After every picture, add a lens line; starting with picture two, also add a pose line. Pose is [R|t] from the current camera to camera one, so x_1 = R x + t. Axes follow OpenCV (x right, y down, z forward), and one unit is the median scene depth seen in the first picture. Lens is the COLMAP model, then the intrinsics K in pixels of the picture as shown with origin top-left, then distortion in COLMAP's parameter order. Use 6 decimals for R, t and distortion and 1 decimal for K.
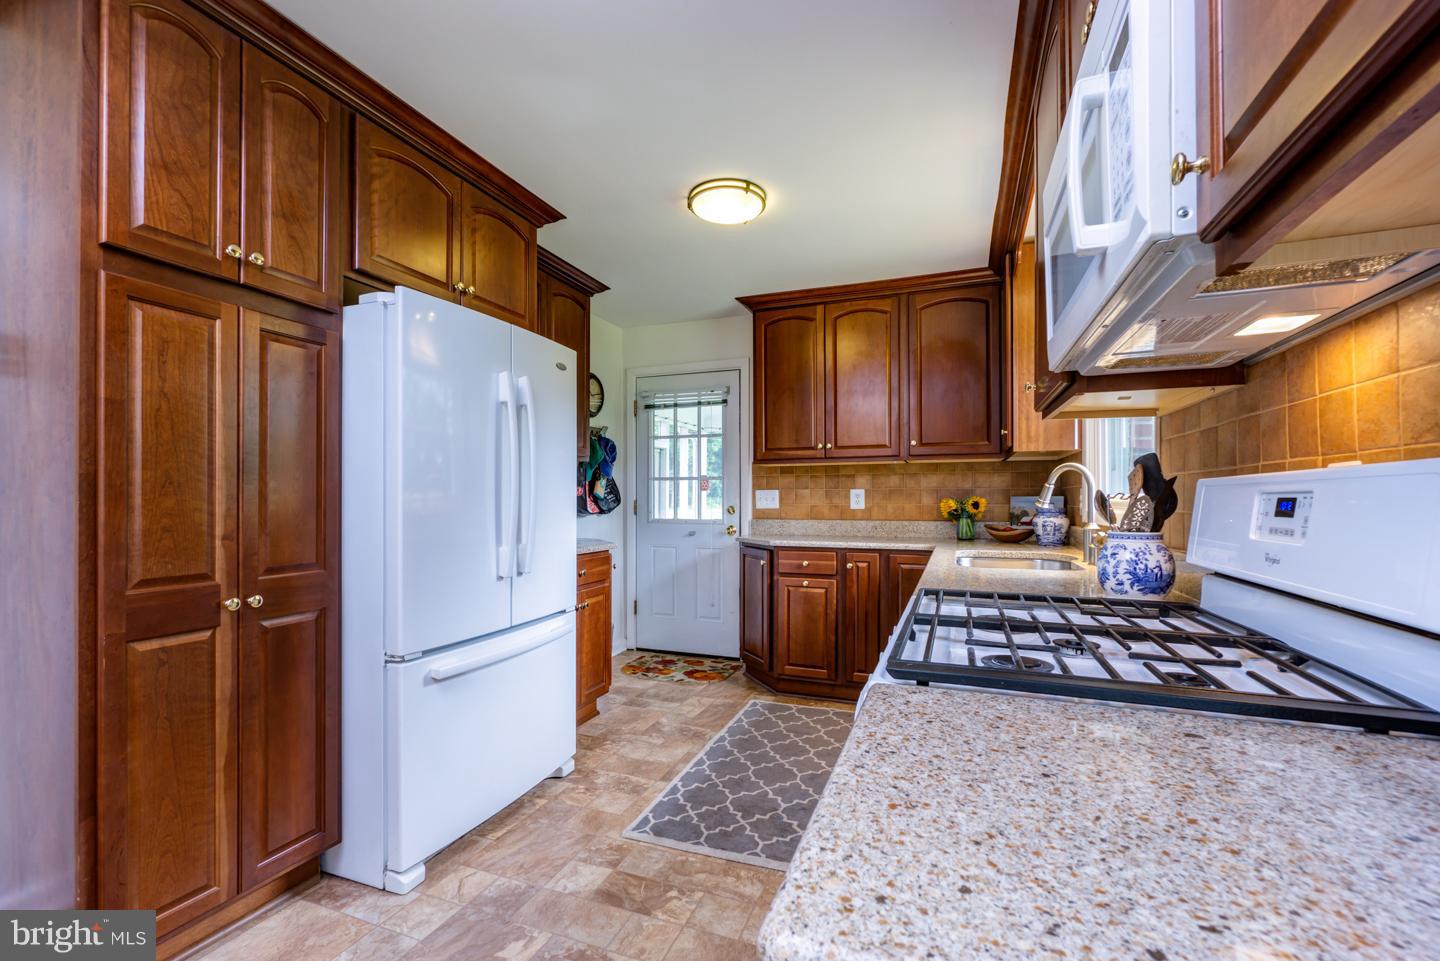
lens RADIAL K [[639.3, 0, 694.0], [0, 639.3, 498.3], [0, 0, 1]] dist [-0.010278, -0.000616]
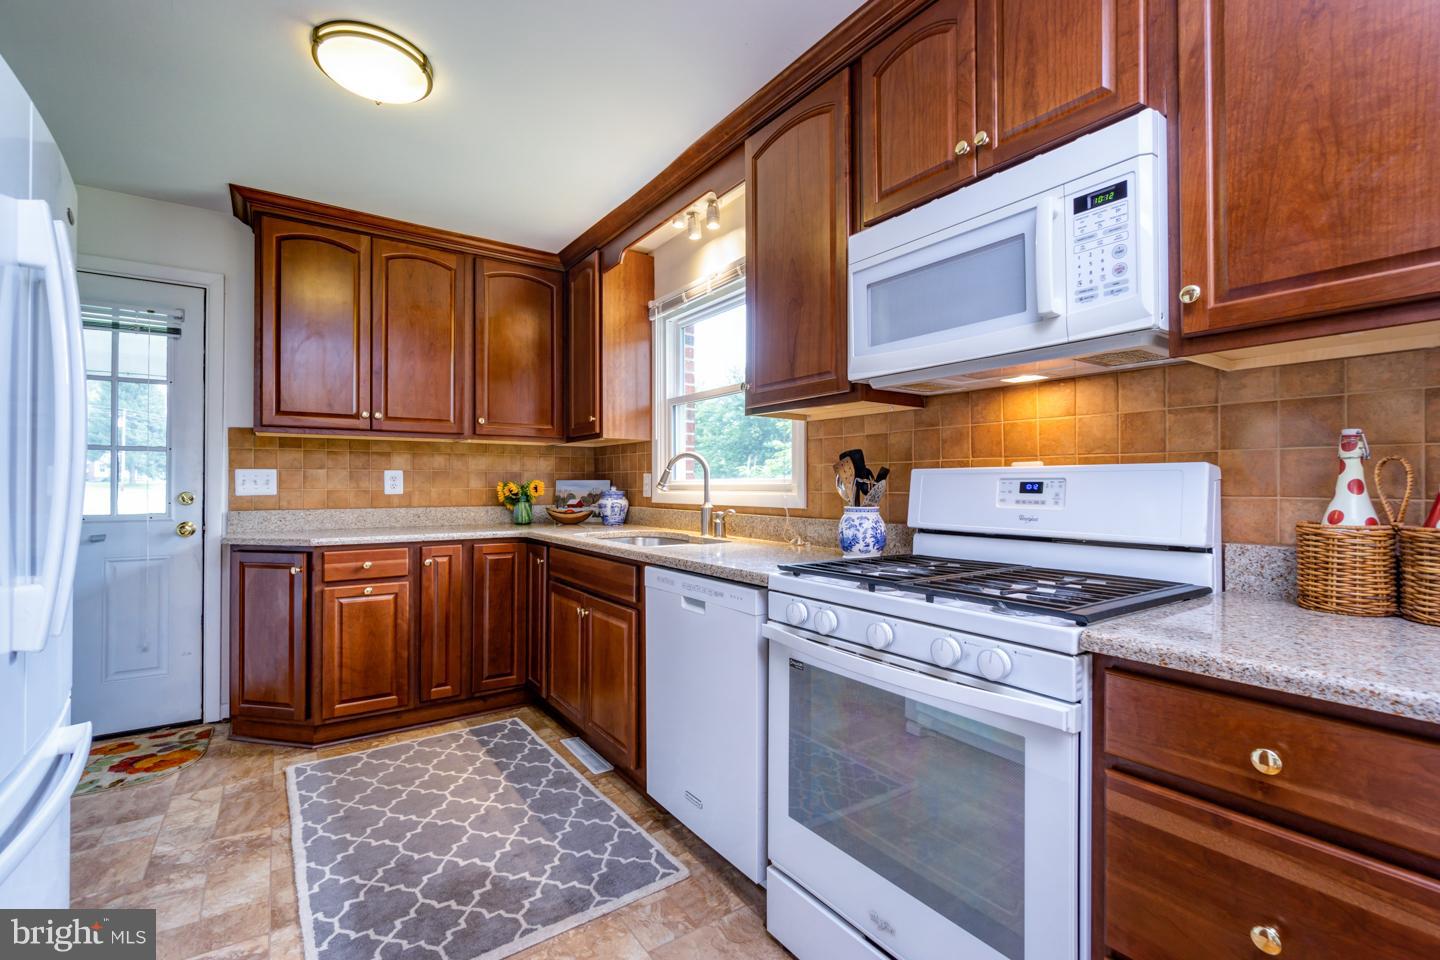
lens RADIAL K [[639.3, 0, 764.0], [0, 639.3, 481.6], [0, 0, 1]] dist [-0.010278, -0.000616]
pose [[0.520921, 0.004100, 0.853595, -0.231814], [-0.003160, 0.999991, -0.002875, 0.001398], [-0.853599, -0.001200, 0.520930, 0.186101]]
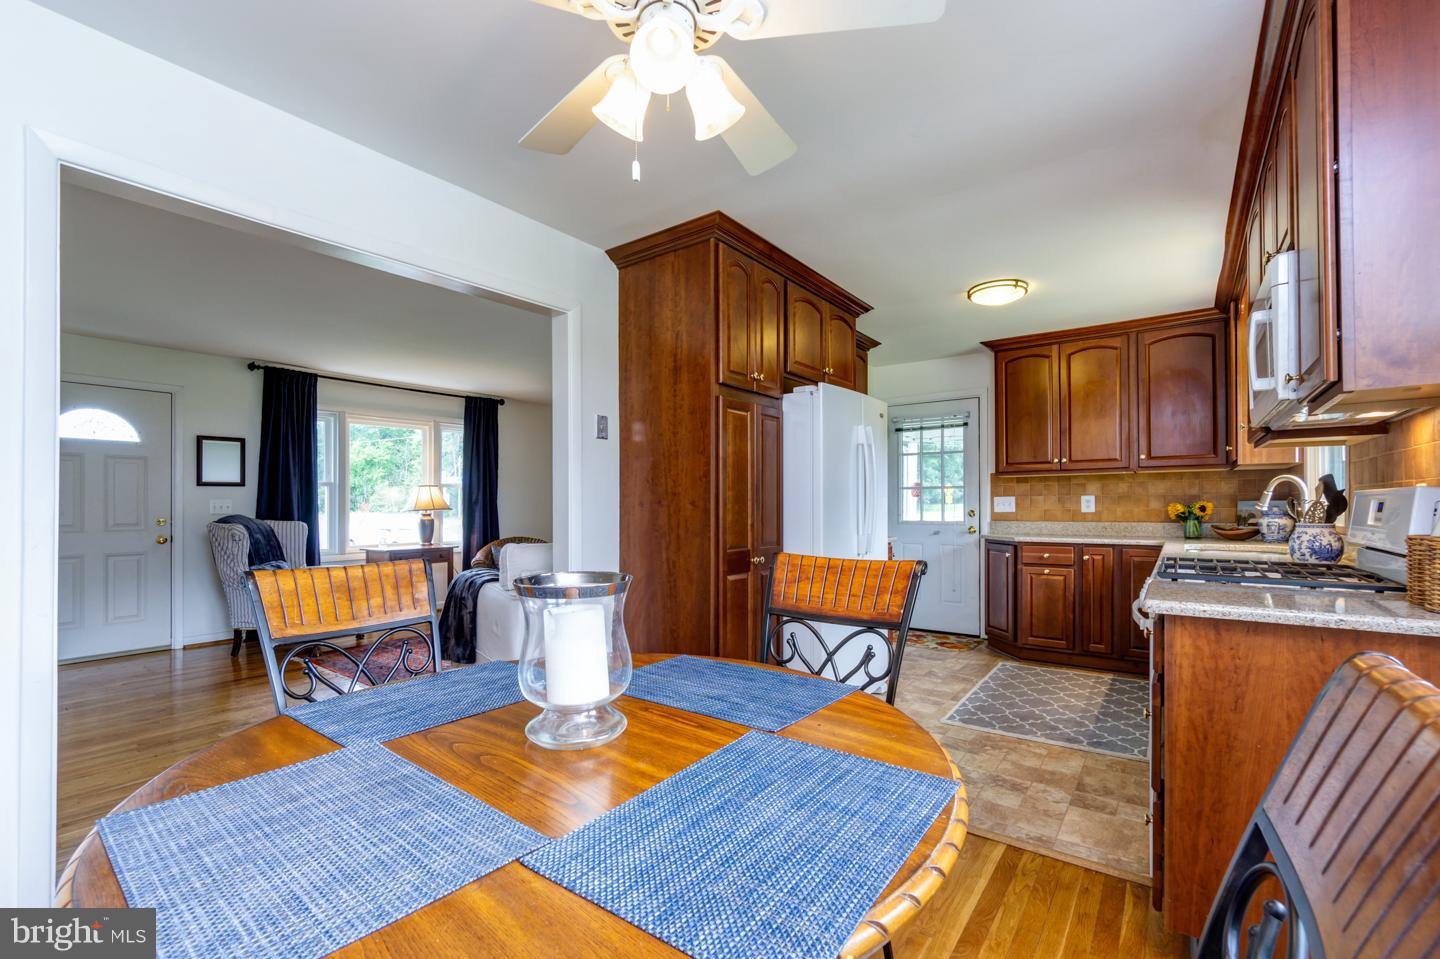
lens RADIAL K [[639.3, 0, 711.1], [0, 639.3, 506.3], [0, 0, 1]] dist [-0.010278, -0.000616]
pose [[0.970351, -0.003672, -0.241671, -0.159076], [0.004381, 0.999988, 0.002398, -0.000393], [0.241659, -0.003385, 0.970355, -0.365132]]
